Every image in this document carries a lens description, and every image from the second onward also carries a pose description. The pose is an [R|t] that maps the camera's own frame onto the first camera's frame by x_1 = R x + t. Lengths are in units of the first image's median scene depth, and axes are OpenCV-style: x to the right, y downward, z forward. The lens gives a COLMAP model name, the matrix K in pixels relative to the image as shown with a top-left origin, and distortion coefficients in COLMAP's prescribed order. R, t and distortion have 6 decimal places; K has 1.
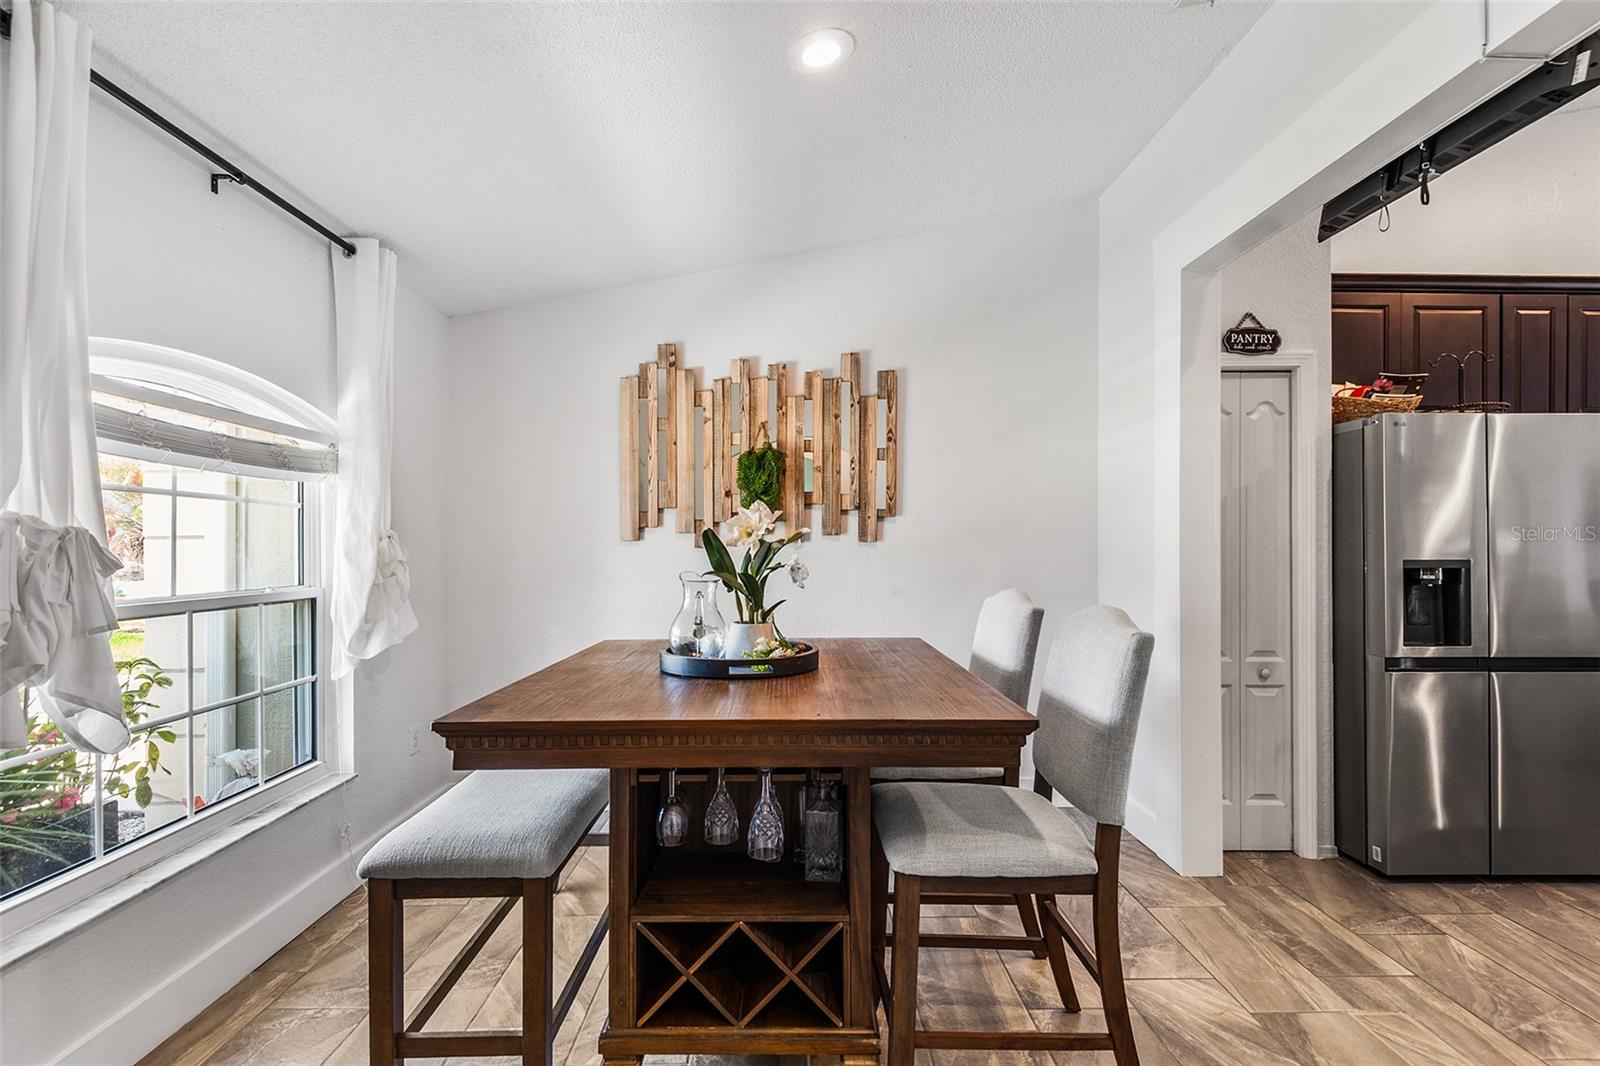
lens RADIAL K [[729.4, 0, 798.6], [0, 729.4, 542.9], [0, 0, 1]] dist [0.020073, -0.013500]
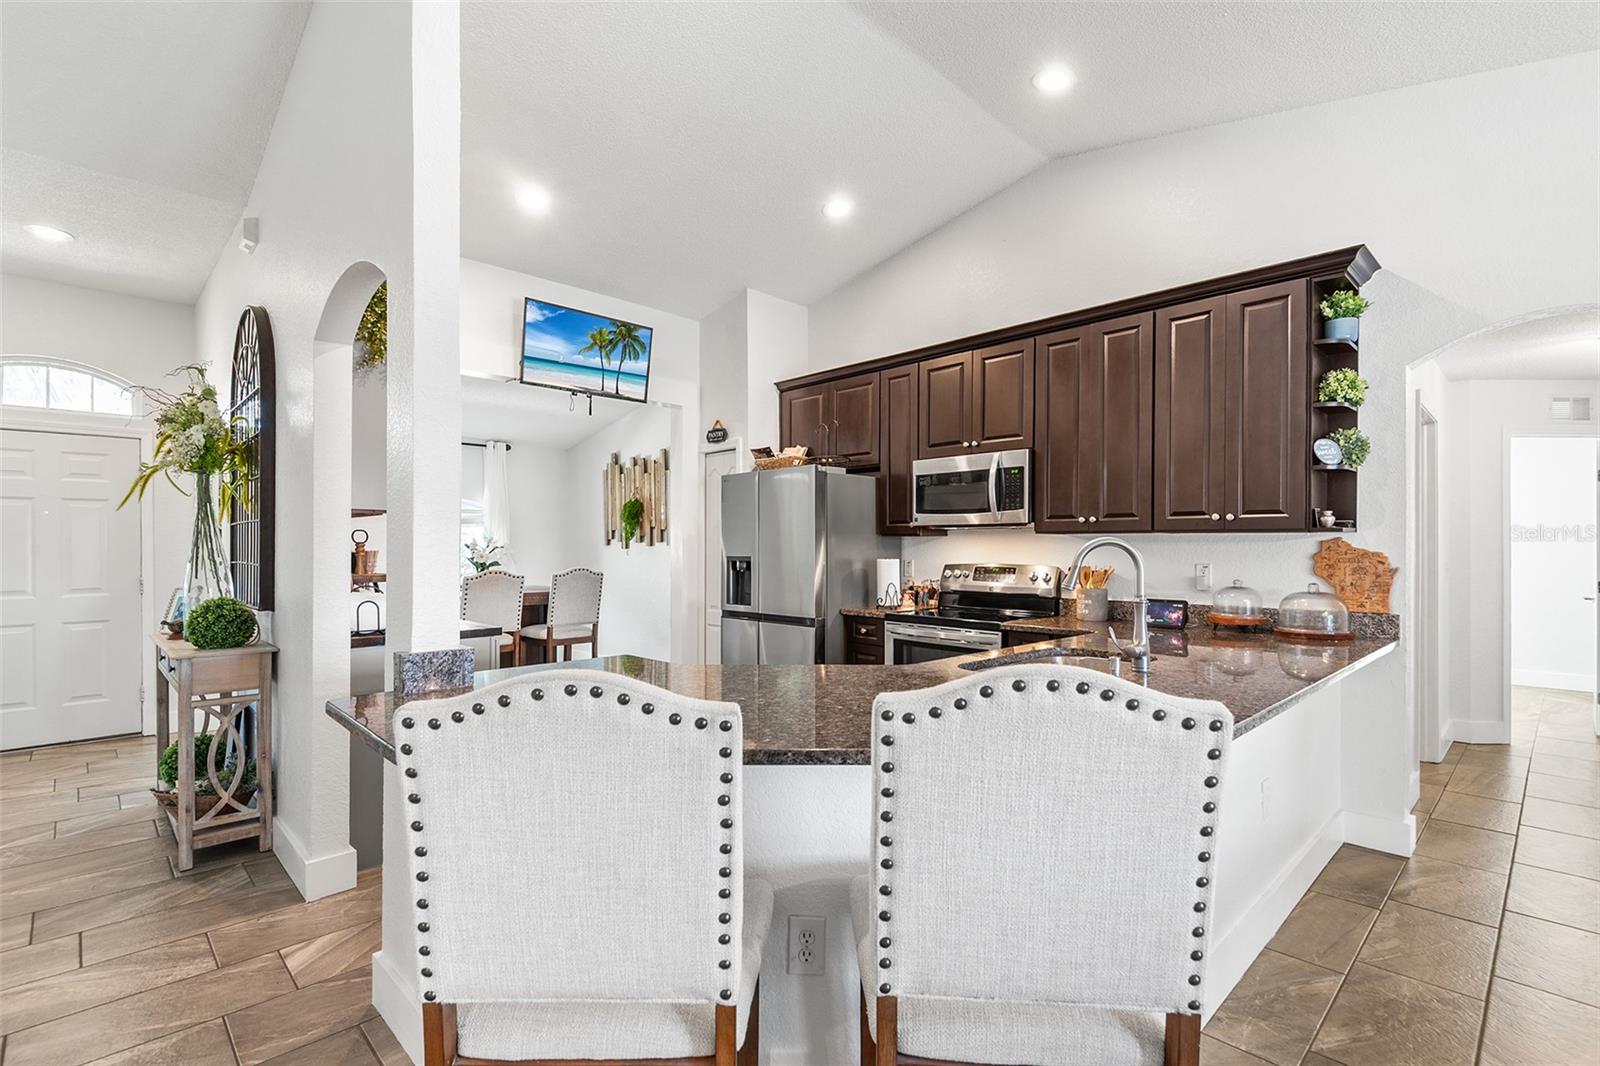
lens RADIAL K [[739.4, 0, 797.7], [0, 739.4, 550.2], [0, 0, 1]] dist [0.020189, -0.014141]
pose [[0.681395, 0.003998, -0.731905, 1.785767], [-0.000294, 0.999986, 0.005188, -0.000678], [0.731916, -0.003320, 0.681387, -0.088894]]
